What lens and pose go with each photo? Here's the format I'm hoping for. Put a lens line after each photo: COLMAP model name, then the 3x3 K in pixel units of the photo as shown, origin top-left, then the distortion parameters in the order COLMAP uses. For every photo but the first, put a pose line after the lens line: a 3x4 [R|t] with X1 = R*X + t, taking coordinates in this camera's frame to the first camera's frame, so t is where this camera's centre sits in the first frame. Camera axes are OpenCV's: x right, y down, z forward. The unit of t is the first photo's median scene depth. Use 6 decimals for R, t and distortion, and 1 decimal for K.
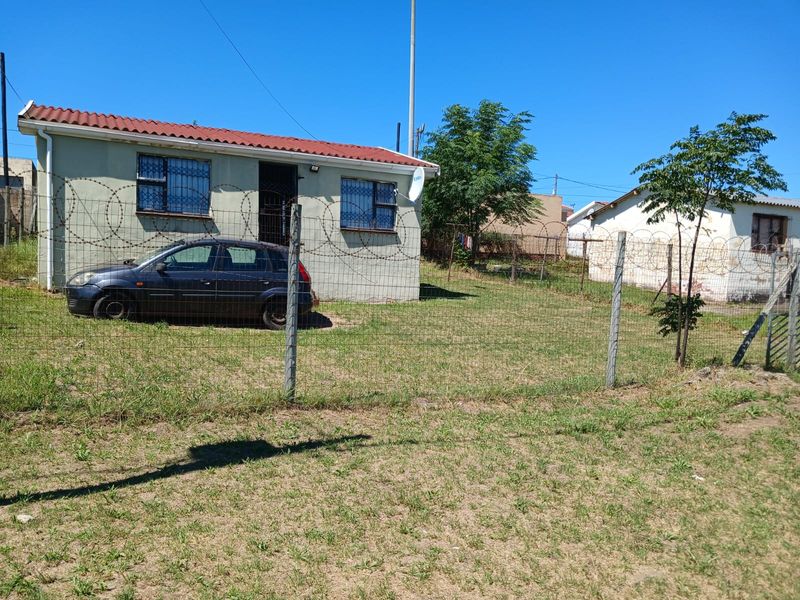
lens RADIAL K [[635.0, 0, 396.5], [0, 635.0, 317.8], [0, 0, 1]] dist [0.064398, -0.114604]
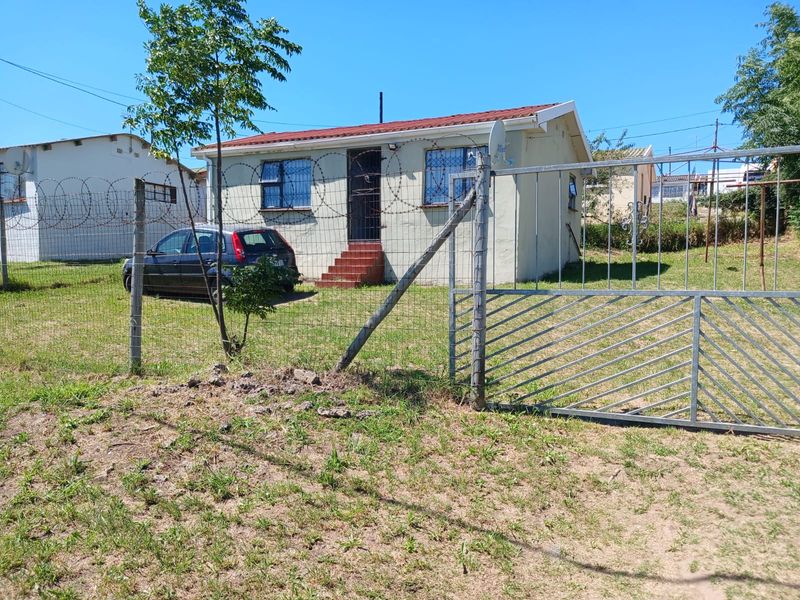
lens RADIAL K [[614.4, 0, 400.0], [0, 614.4, 300.0], [0, 0, 1]] dist [0.119720, -0.000111]
pose [[0.633652, 0.012625, -0.773515, 0.871159], [-0.037806, 0.999178, -0.014662, 0.015098], [0.772694, 0.038534, 0.633608, 0.611145]]
